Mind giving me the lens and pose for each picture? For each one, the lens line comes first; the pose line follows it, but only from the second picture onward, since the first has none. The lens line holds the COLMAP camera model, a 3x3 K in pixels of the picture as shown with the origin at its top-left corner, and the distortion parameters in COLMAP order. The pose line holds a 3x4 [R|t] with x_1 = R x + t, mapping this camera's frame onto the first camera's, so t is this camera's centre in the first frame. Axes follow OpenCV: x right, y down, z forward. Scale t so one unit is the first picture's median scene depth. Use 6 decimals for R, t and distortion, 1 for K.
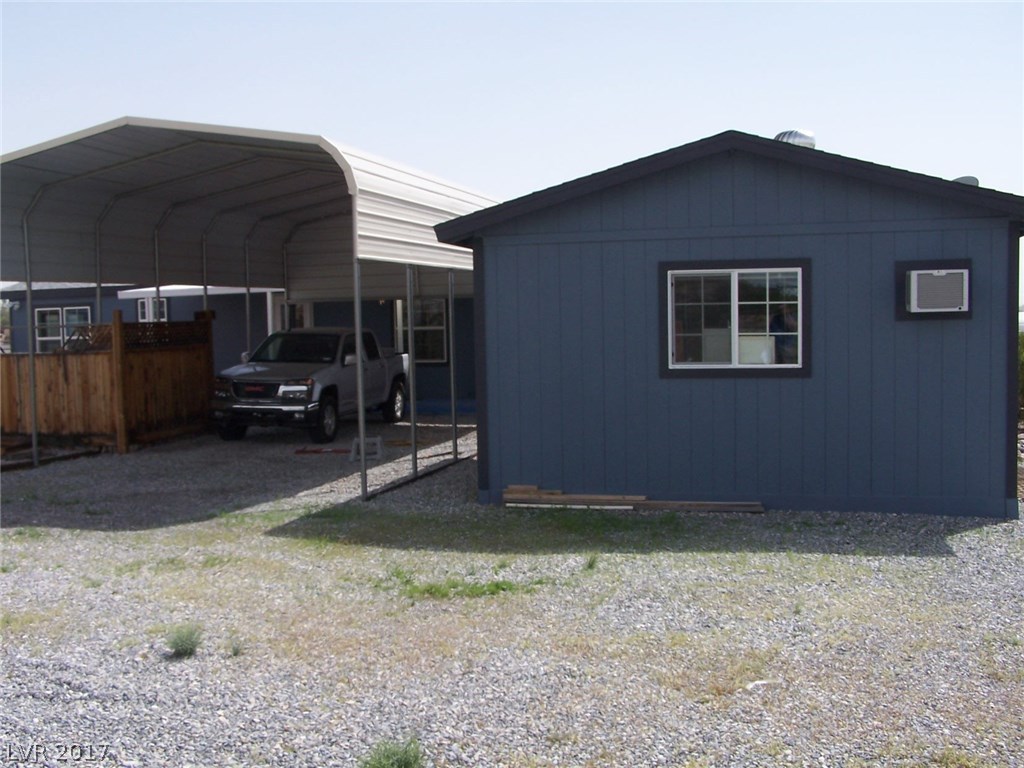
lens RADIAL K [[1152.5, 0, 512.4], [0, 1152.5, 383.7], [0, 0, 1]] dist [-0.112779, 0.000000]
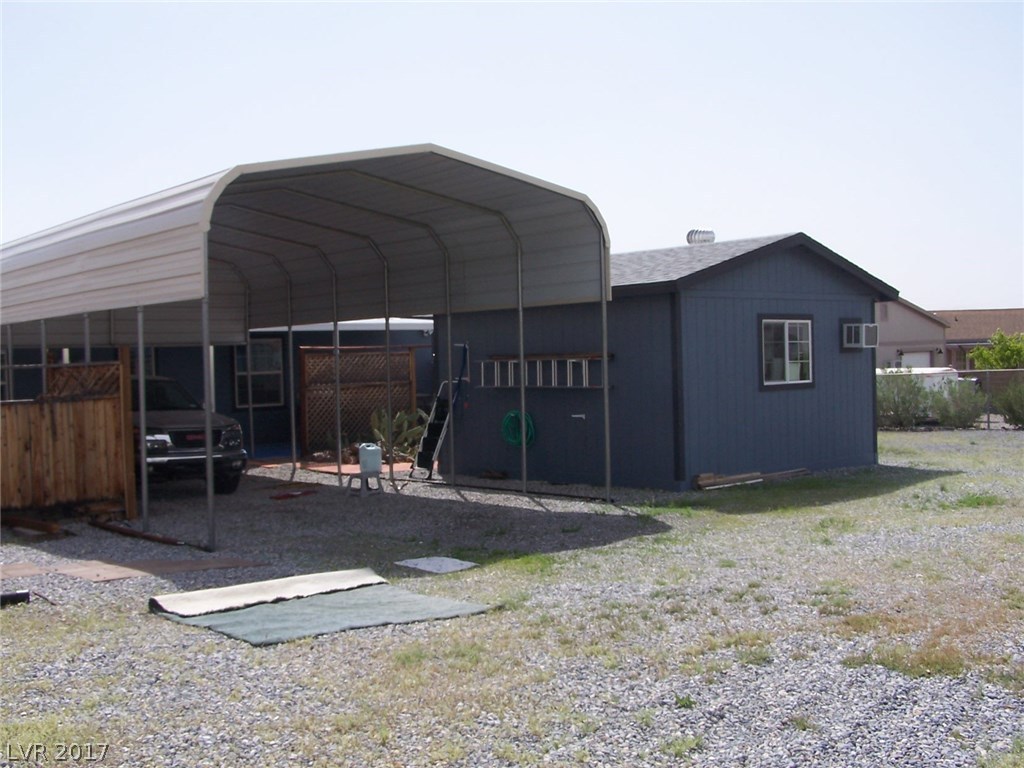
lens RADIAL K [[1152.5, 0, 512.1], [0, 1152.5, 383.0], [0, 0, 1]] dist [-0.112779, 0.000000]
pose [[0.549687, -0.011750, 0.835288, -0.875498], [0.063946, 0.997559, -0.028049, 0.003343], [-0.832920, 0.068831, 0.549096, 0.309988]]
